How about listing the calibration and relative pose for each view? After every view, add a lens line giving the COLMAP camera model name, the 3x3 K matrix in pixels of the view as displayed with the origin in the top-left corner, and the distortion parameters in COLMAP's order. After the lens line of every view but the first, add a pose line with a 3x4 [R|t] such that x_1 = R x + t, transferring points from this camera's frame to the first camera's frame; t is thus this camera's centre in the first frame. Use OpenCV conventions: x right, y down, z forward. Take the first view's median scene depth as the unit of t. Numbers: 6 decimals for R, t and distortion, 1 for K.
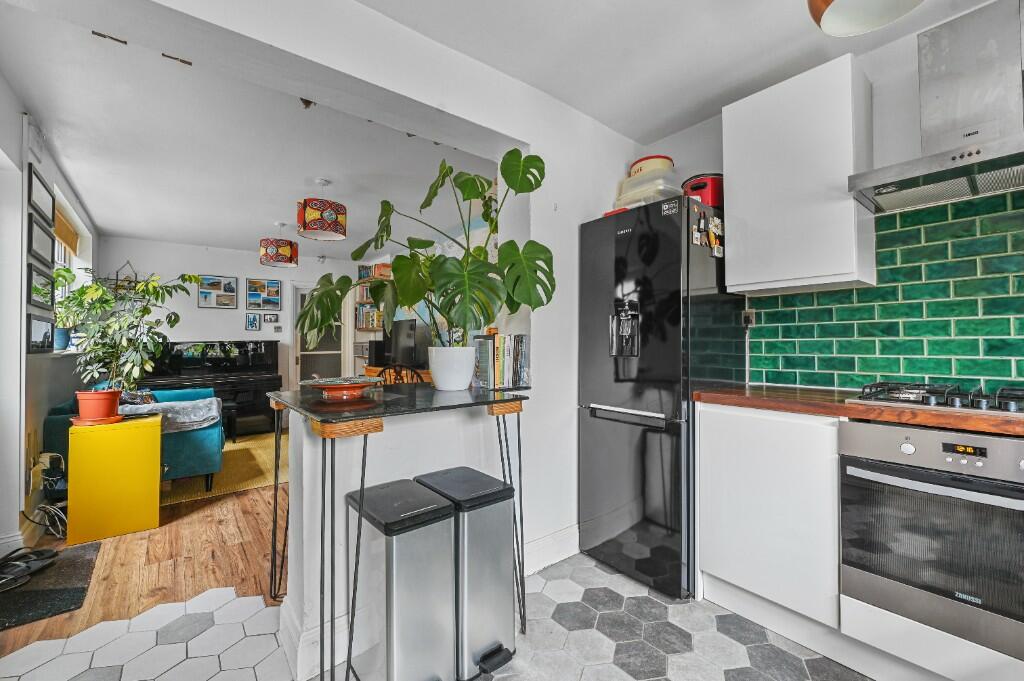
lens RADIAL K [[422.6, 0, 515.8], [0, 422.6, 345.5], [0, 0, 1]] dist [0.018679, -0.000027]
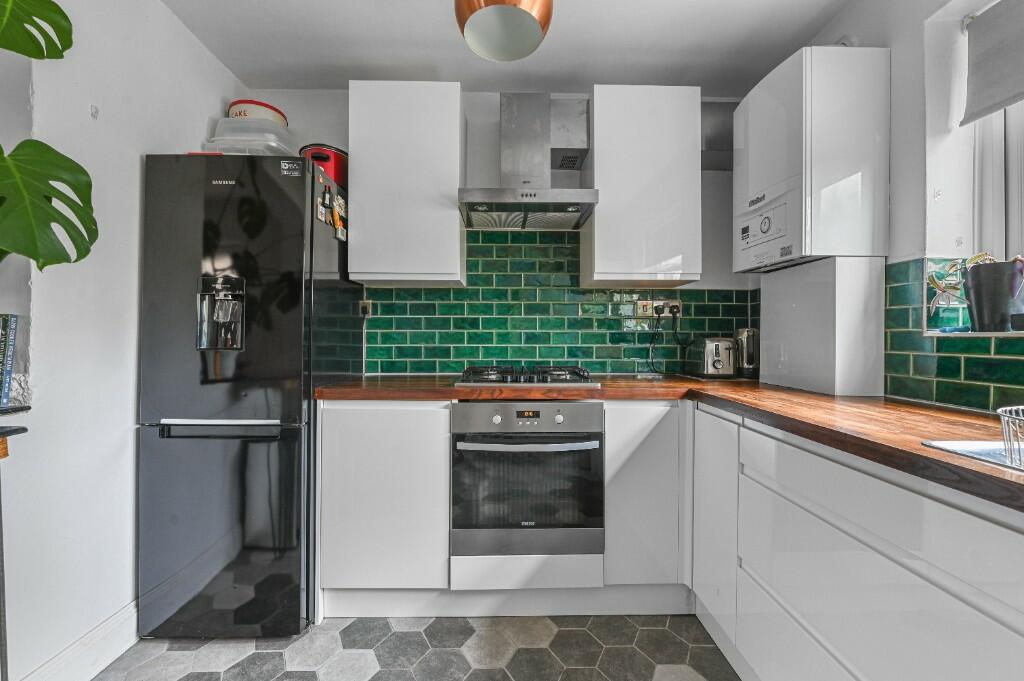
lens RADIAL K [[413.3, 0, 511.3], [0, 413.3, 336.8], [0, 0, 1]] dist [-0.003491, 0.000093]
pose [[0.616497, 0.005133, 0.787341, -0.002109], [-0.003721, 0.999987, -0.003605, 0.003889], [-0.787349, -0.000708, 0.616507, 0.158062]]
